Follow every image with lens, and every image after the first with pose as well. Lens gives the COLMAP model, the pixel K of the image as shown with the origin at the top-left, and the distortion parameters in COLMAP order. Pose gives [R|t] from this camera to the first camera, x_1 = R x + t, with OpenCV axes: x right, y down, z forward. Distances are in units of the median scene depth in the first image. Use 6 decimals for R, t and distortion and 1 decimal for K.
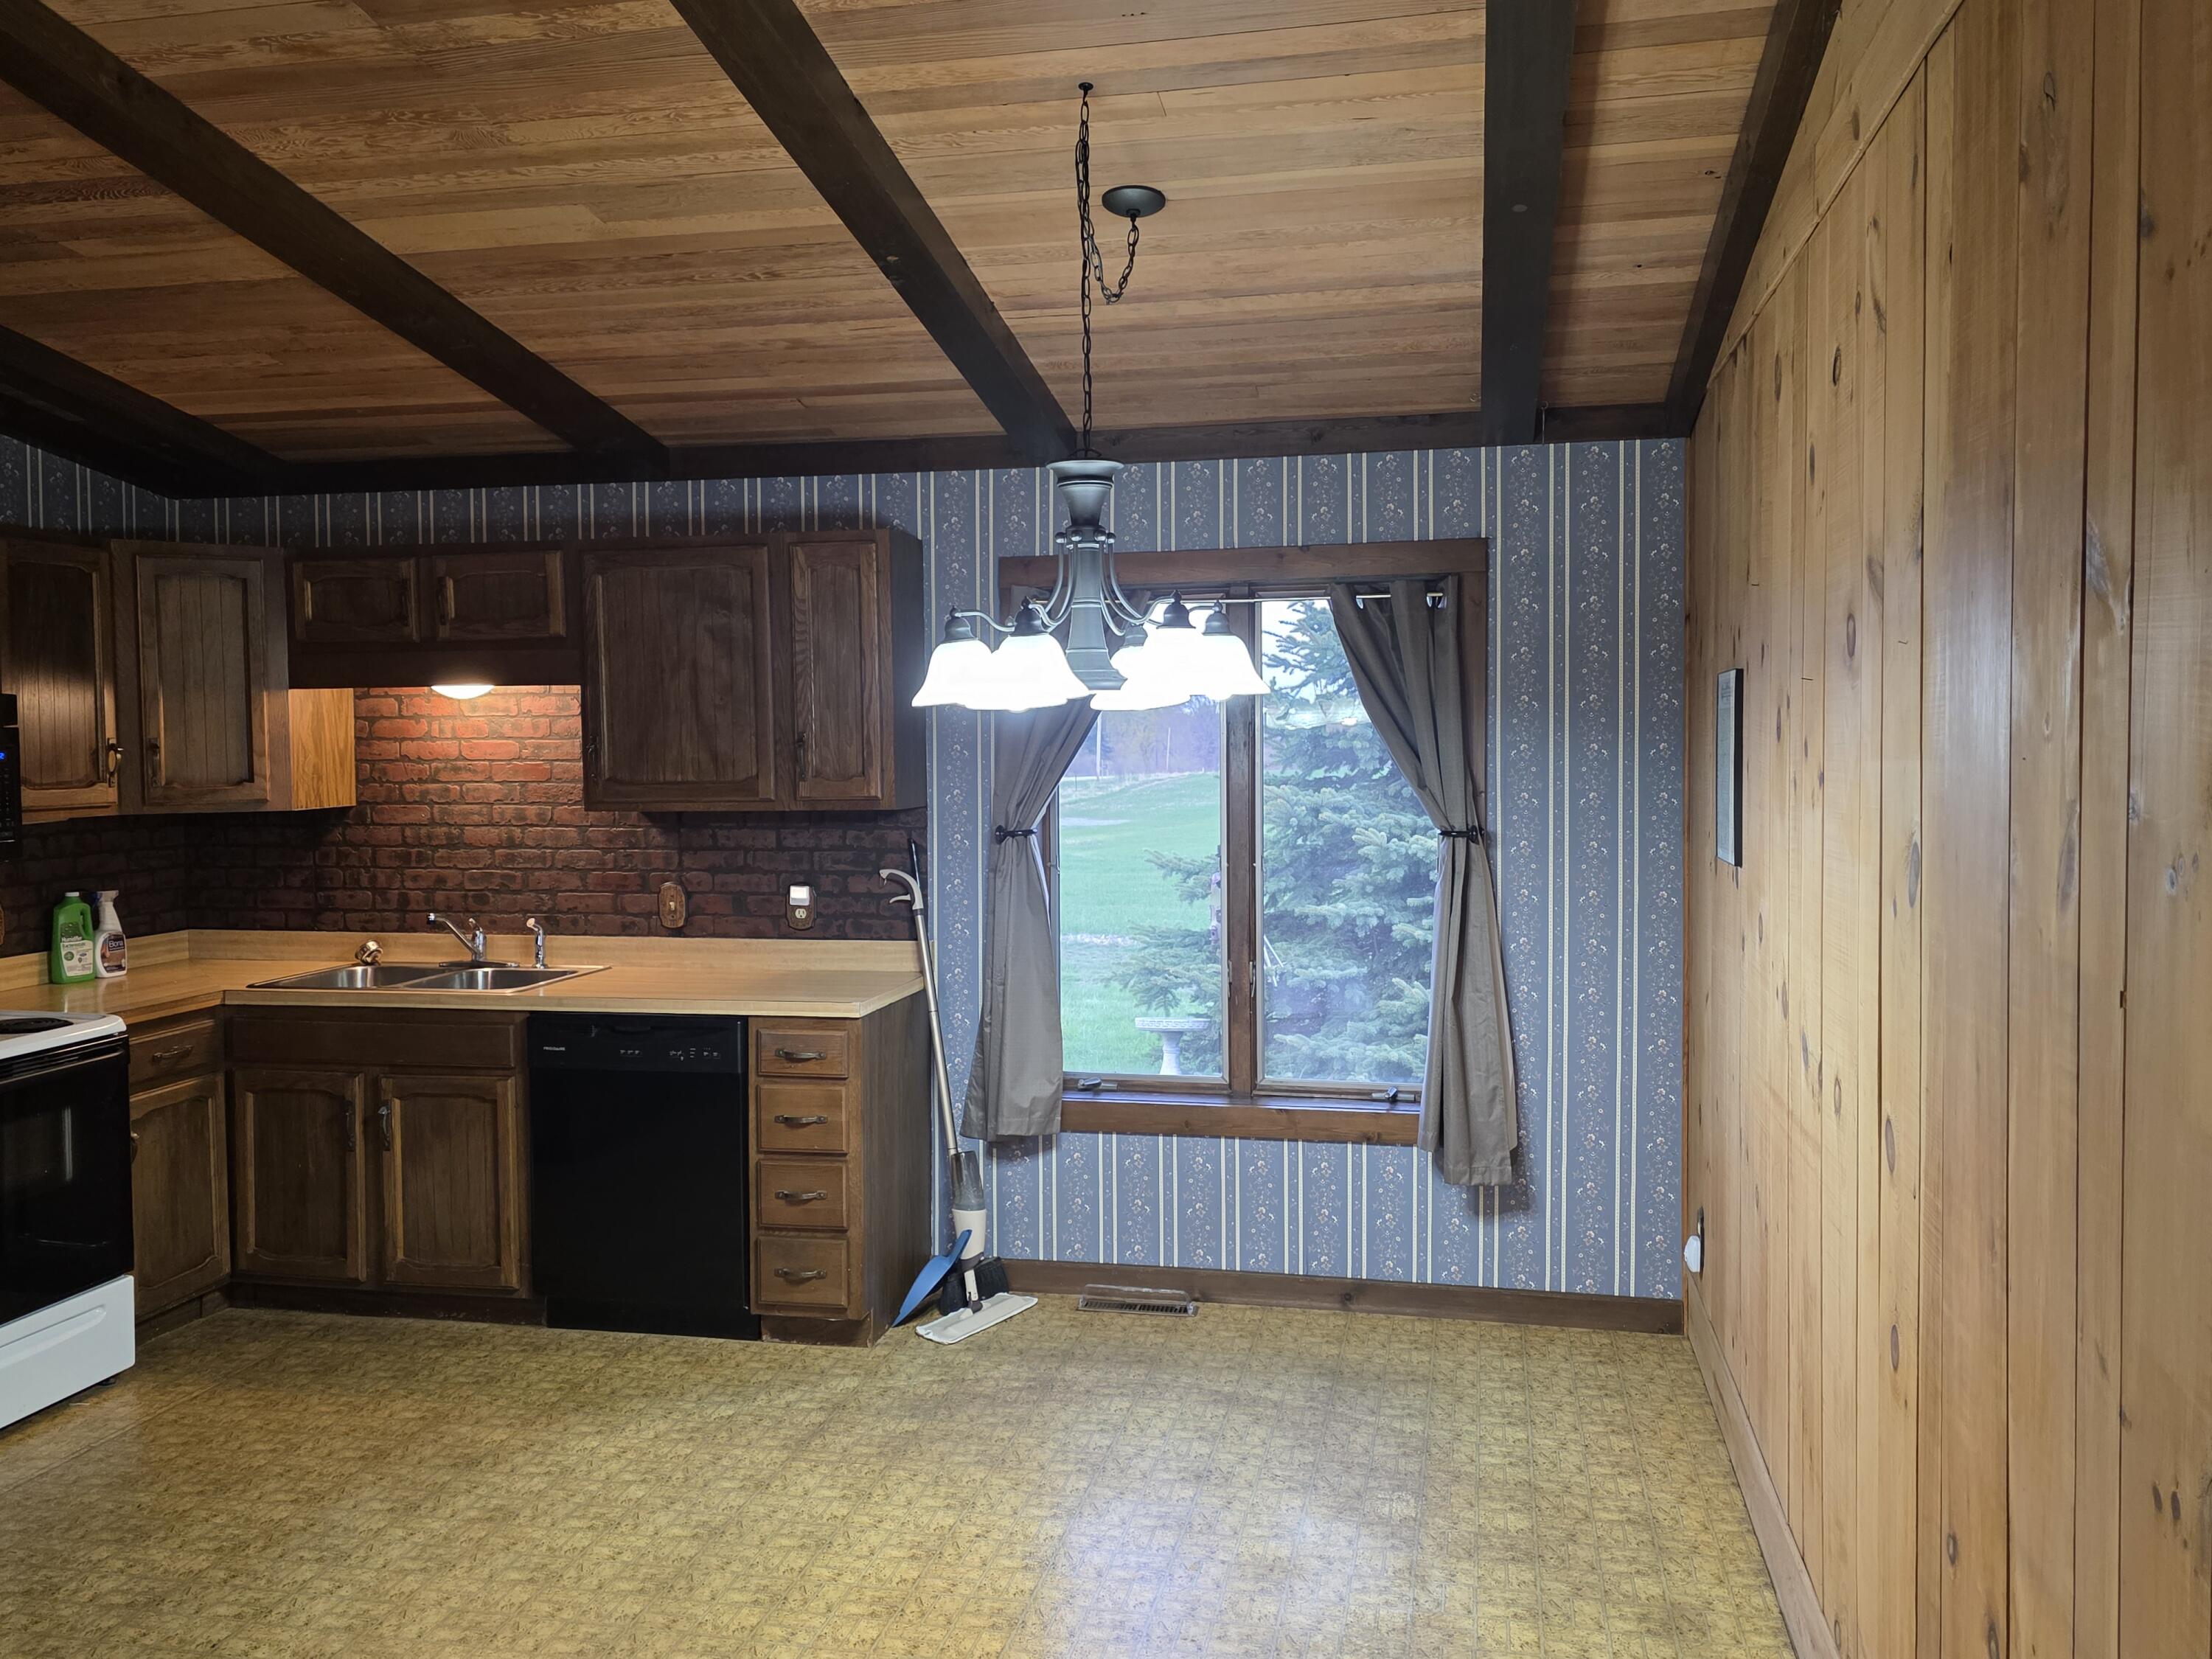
lens RADIAL K [[1784.2, 0, 1075.9], [0, 1784.2, 805.4], [0, 0, 1]] dist [0.074188, -0.073194]
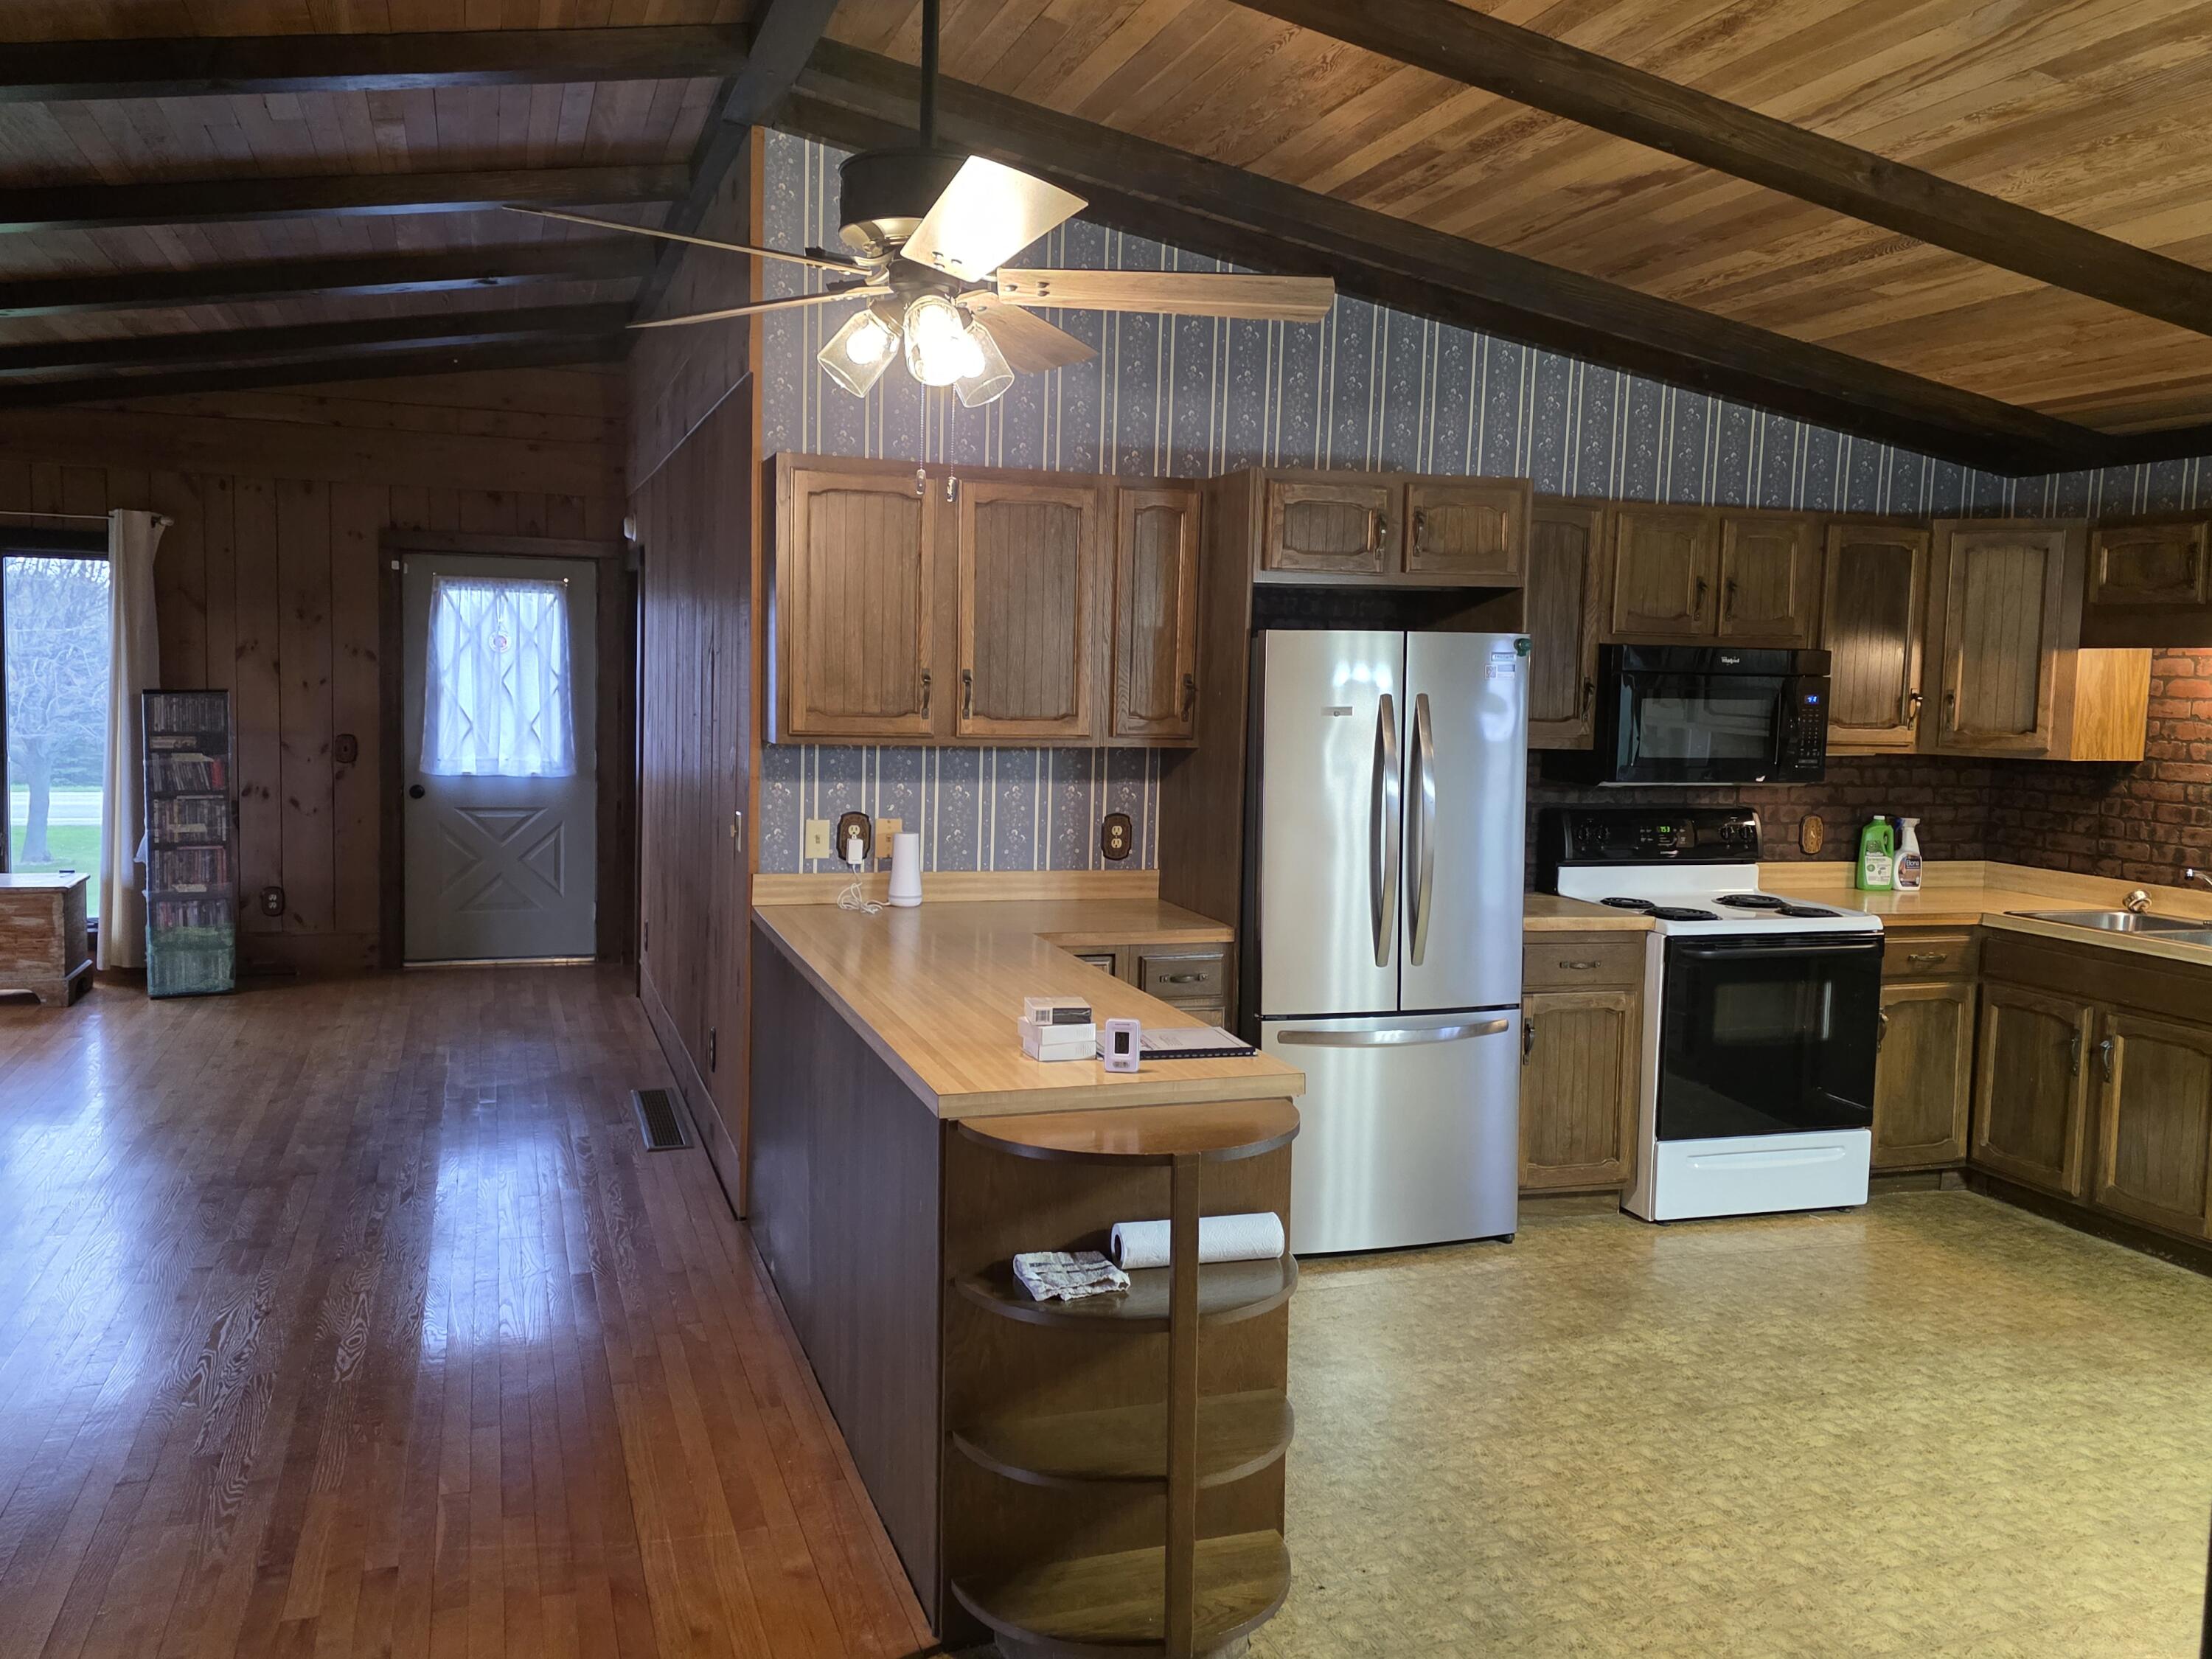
lens RADIAL K [[1782.9, 0, 1065.0], [0, 1782.9, 802.5], [0, 0, 1]] dist [0.127190, -0.153183]
pose [[0.510791, 0.088374, -0.855150, 0.209455], [-0.068812, 0.995714, 0.061799, 0.001818], [0.856946, 0.027278, 0.514683, -0.088805]]
